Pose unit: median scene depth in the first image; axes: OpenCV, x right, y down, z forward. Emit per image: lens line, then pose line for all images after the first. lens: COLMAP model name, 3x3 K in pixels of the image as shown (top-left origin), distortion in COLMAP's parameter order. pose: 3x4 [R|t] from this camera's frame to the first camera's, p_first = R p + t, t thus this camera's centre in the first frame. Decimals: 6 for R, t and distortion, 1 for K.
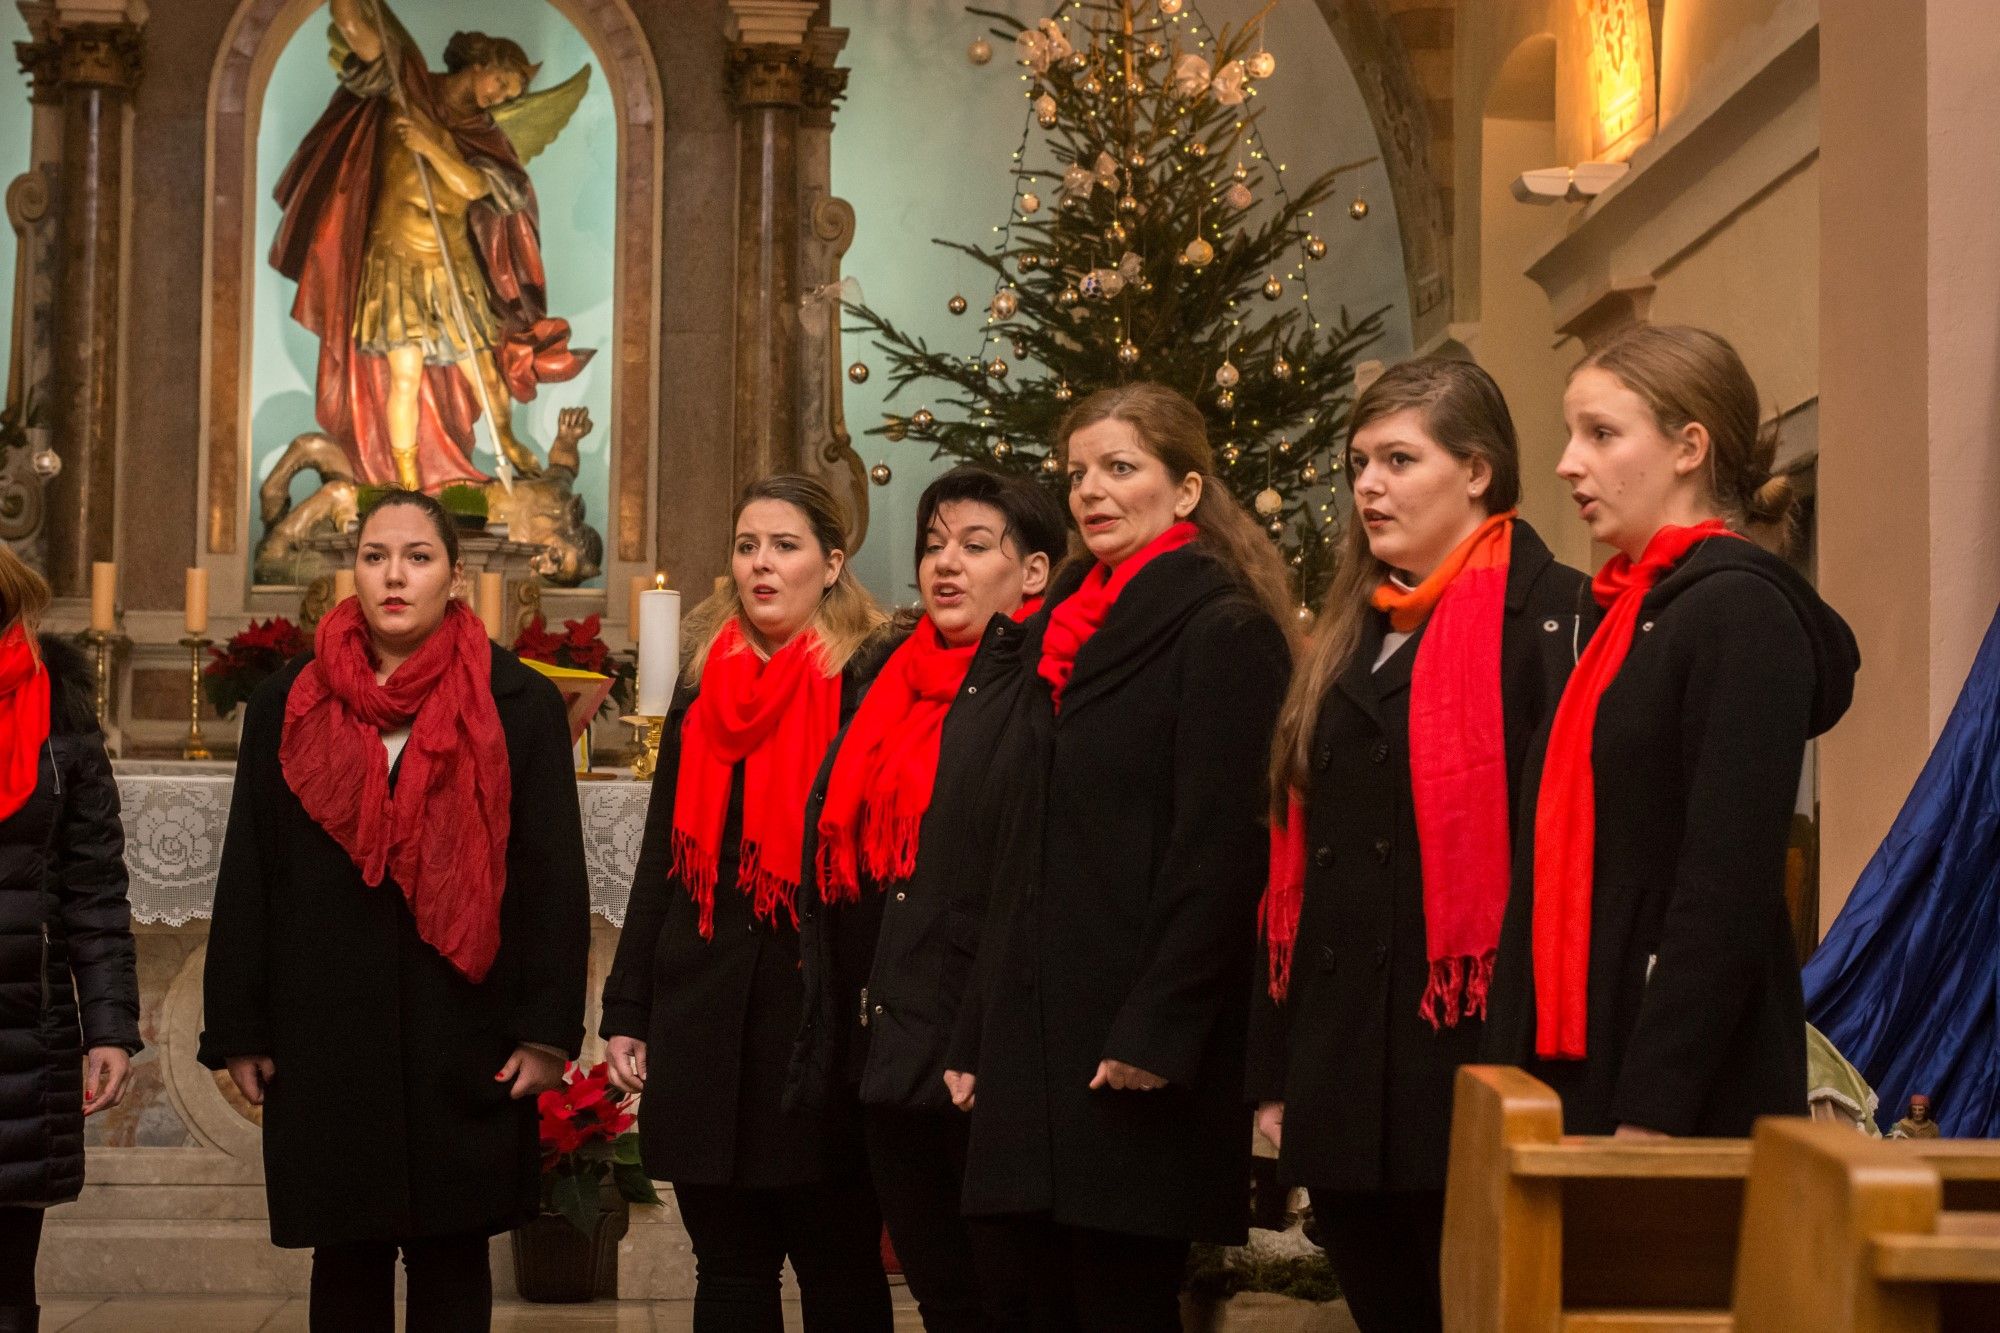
lens RADIAL K [[4396.3, 0, 1000.0], [0, 4396.3, 666.5], [0, 0, 1]] dist [0.019292, -0.146696]
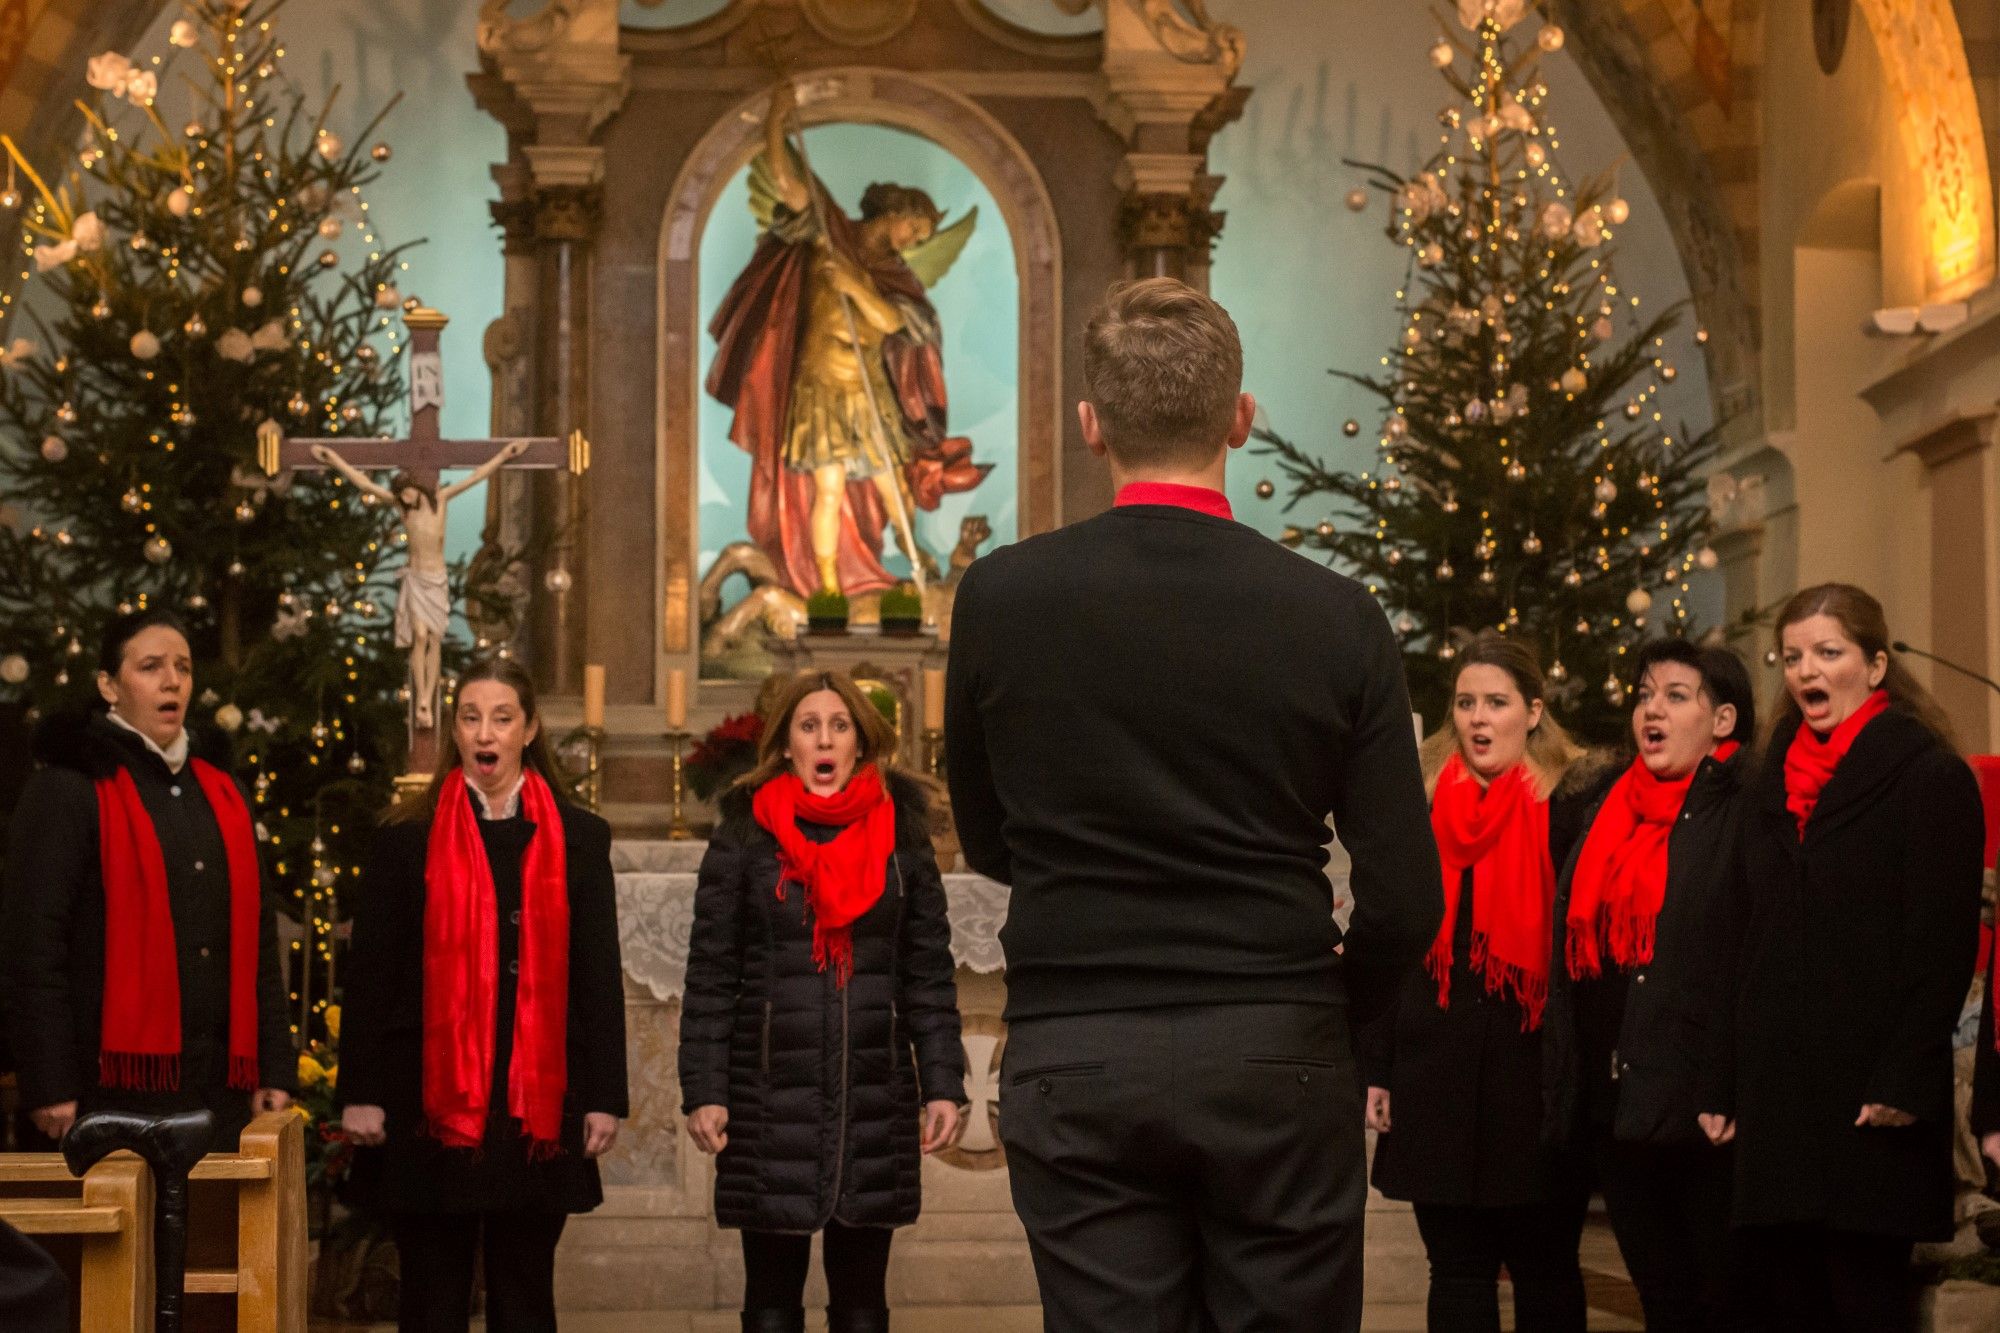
lens RADIAL K [[4396.3, 0, 1000.0], [0, 4396.3, 666.5], [0, 0, 1]] dist [0.019292, -0.146696]
pose [[0.999849, -0.012477, -0.012107, -0.081259], [0.012391, 0.999898, -0.007145, -0.013241], [0.012195, 0.006994, 0.999901, -0.120488]]
